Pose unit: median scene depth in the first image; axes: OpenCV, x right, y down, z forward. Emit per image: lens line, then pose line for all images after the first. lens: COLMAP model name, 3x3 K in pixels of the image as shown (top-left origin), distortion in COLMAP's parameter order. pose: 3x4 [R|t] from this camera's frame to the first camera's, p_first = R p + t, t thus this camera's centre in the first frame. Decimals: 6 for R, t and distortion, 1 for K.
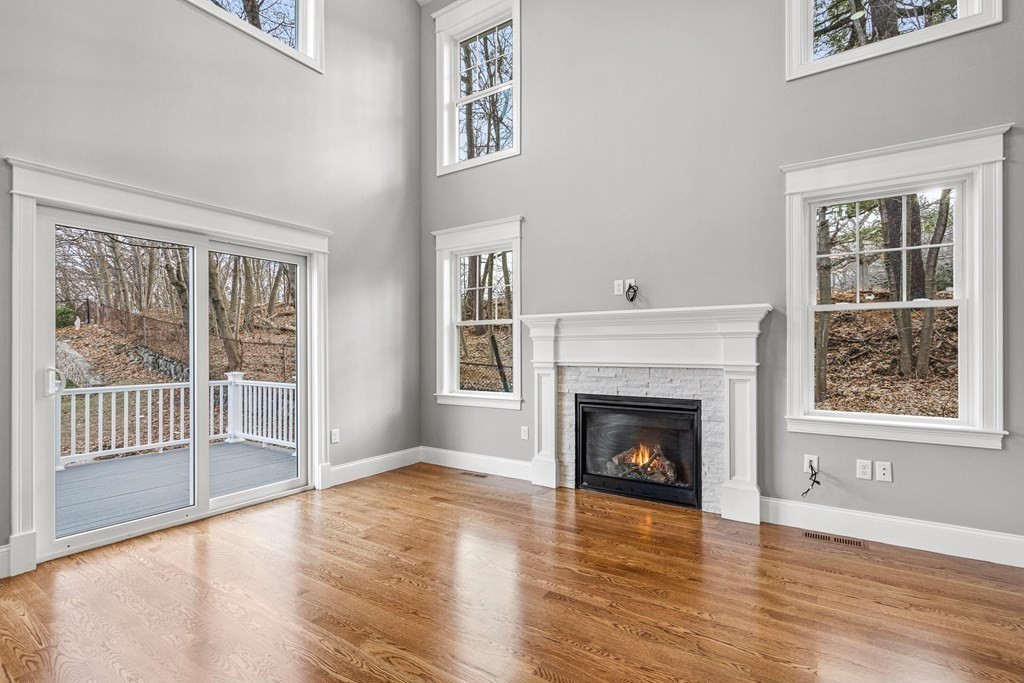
lens RADIAL K [[486.6, 0, 509.4], [0, 486.6, 343.6], [0, 0, 1]] dist [0.000452, 0.000934]
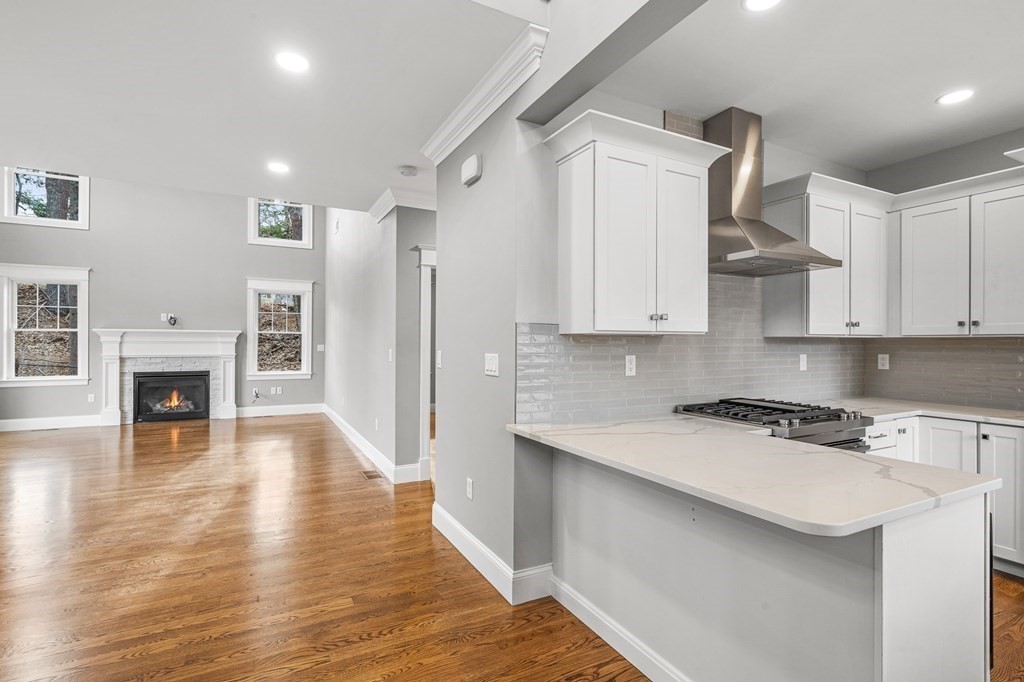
lens RADIAL K [[486.6, 0, 510.6], [0, 486.6, 346.1], [0, 0, 1]] dist [0.000452, 0.000934]
pose [[0.485395, -0.002216, 0.874292, -0.831654], [-0.015658, 0.999814, 0.011227, -0.042023], [-0.874155, -0.019139, 0.485270, -1.214434]]
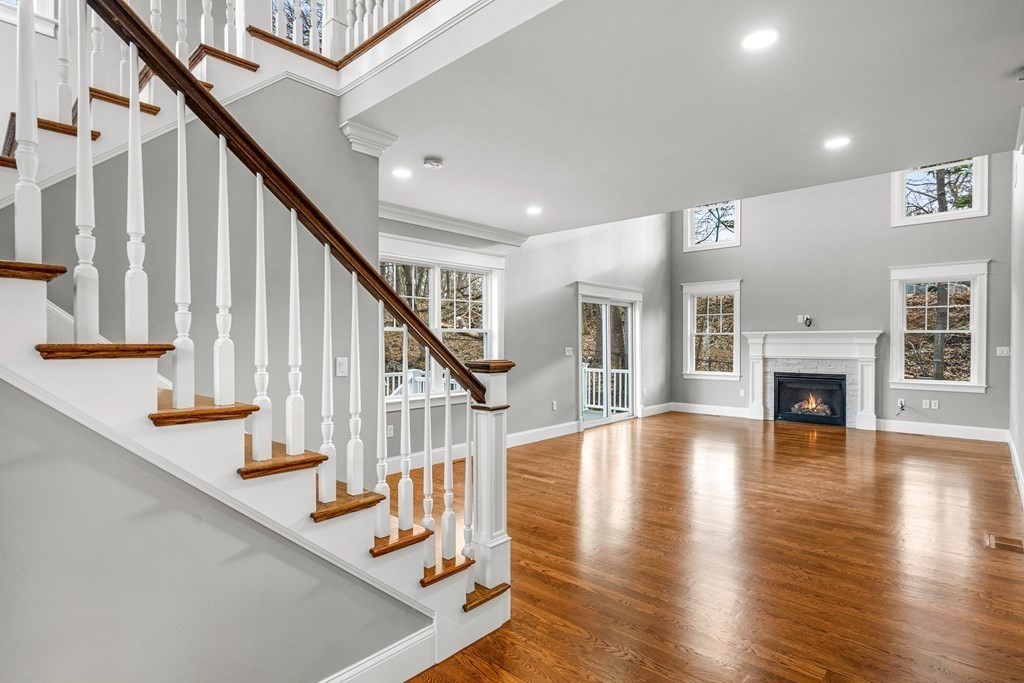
lens RADIAL K [[520.8, 0, 510.2], [0, 520.8, 342.5], [0, 0, 1]] dist [0.002253, 0.001009]
pose [[0.987933, 0.001364, -0.154878, -0.623902], [0.000935, 0.999890, 0.014771, -0.051261], [0.154881, -0.014737, 0.987823, -1.307417]]
